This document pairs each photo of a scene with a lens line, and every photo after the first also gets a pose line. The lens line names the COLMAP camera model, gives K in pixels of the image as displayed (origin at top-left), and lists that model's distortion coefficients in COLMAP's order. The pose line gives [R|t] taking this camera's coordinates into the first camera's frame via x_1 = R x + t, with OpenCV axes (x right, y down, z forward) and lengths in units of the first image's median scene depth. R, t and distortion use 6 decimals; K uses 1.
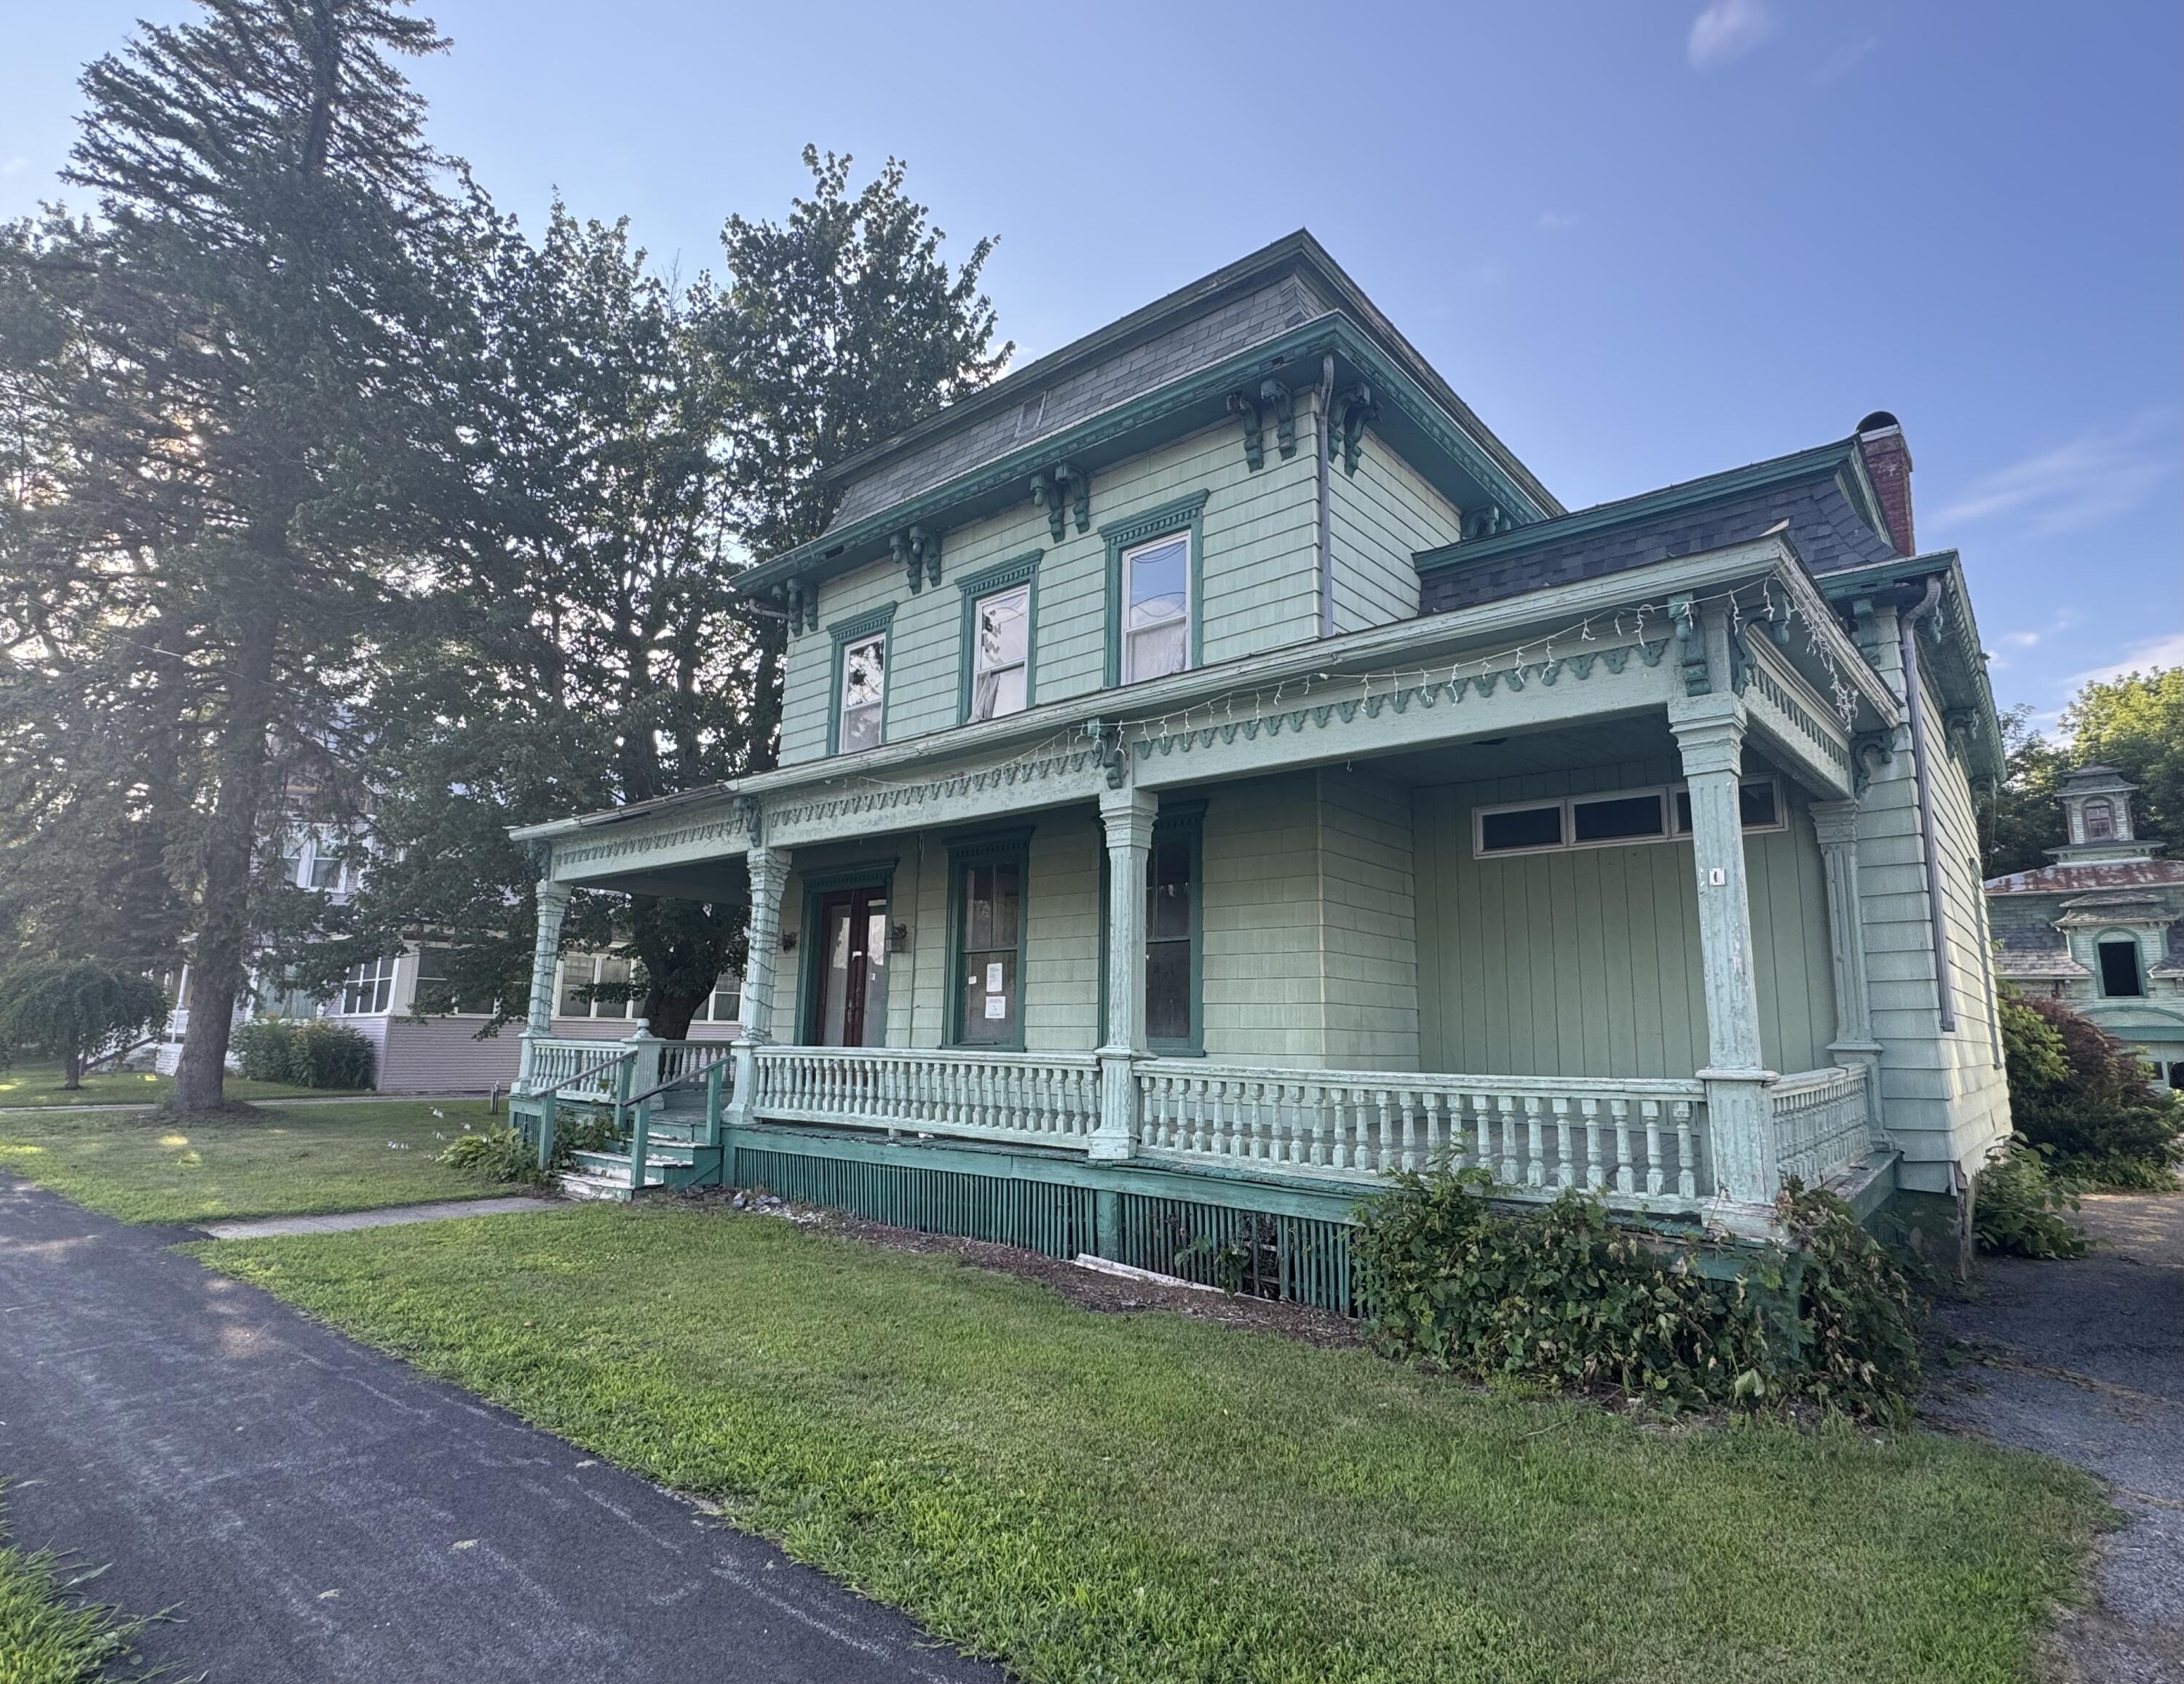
lens RADIAL K [[1167.9, 0, 1092.0], [0, 1167.9, 842.0], [0, 0, 1]] dist [0.000701, 0.000023]
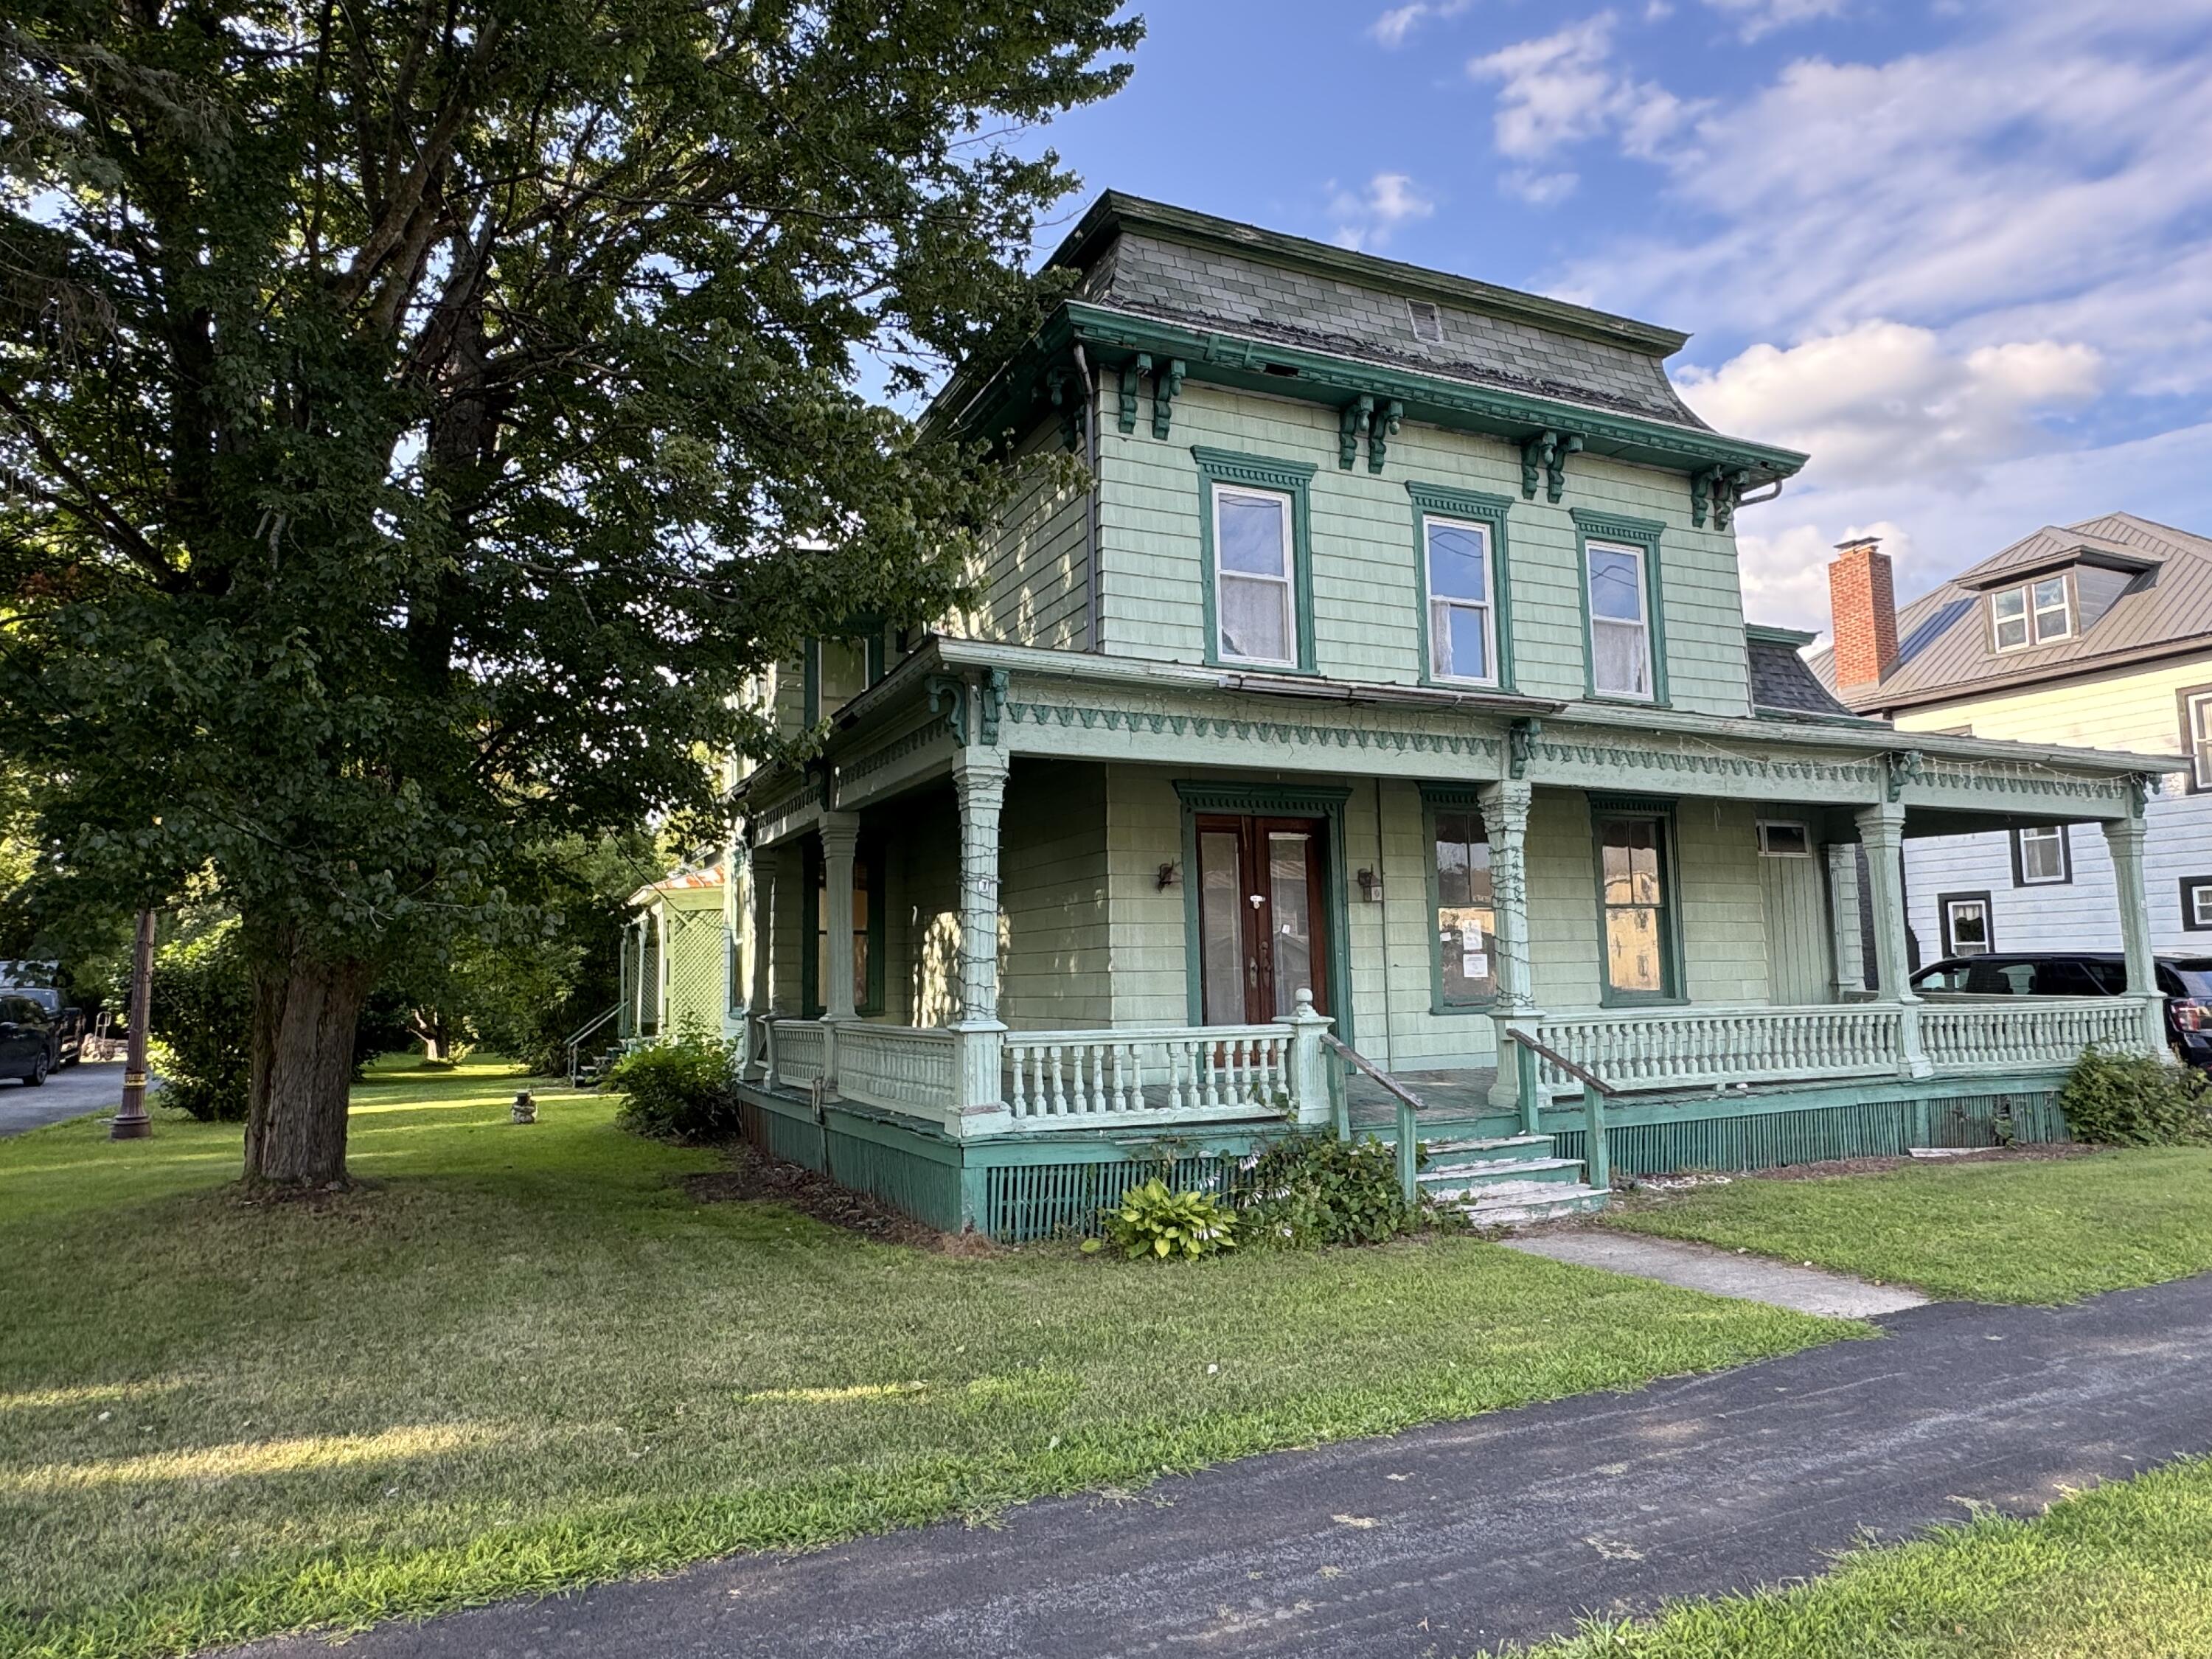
lens RADIAL K [[1389.0, 0, 1106.0], [0, 1389.0, 829.5], [0, 0, 1]] dist [-0.001501, 0.000039]
pose [[0.391477, 0.066760, 0.917763, -1.250274], [-0.130009, 0.991373, -0.016658, 0.089067], [-0.910957, -0.112796, 0.396779, 0.837277]]
